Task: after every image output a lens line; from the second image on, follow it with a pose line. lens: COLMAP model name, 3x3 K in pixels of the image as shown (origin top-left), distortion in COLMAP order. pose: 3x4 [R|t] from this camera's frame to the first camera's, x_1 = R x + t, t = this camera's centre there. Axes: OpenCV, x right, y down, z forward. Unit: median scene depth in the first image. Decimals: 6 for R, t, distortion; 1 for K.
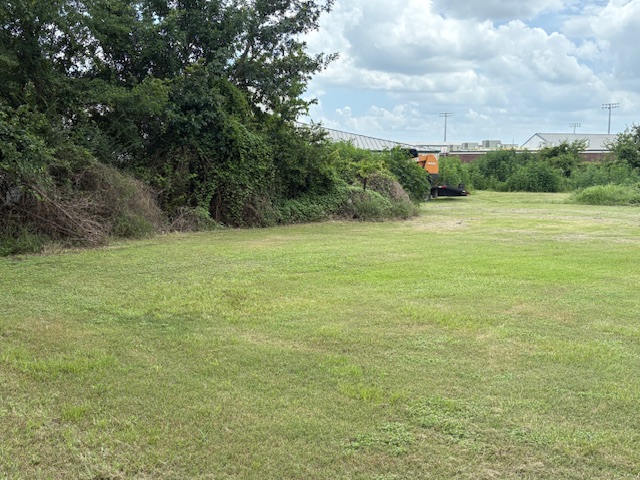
lens RADIAL K [[494.6, 0, 320.6], [0, 494.6, 244.2], [0, 0, 1]] dist [0.058283, -0.049891]
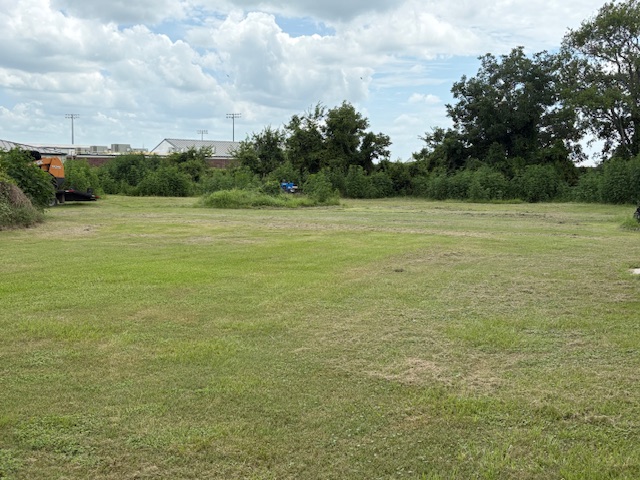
lens RADIAL K [[494.6, 0, 320.6], [0, 494.6, 244.2], [0, 0, 1]] dist [0.058283, -0.049891]
pose [[0.957776, -0.038367, 0.284945, 0.437519], [0.041349, 0.999135, -0.004454, 0.009654], [-0.284528, 0.016048, 0.958533, -0.054241]]
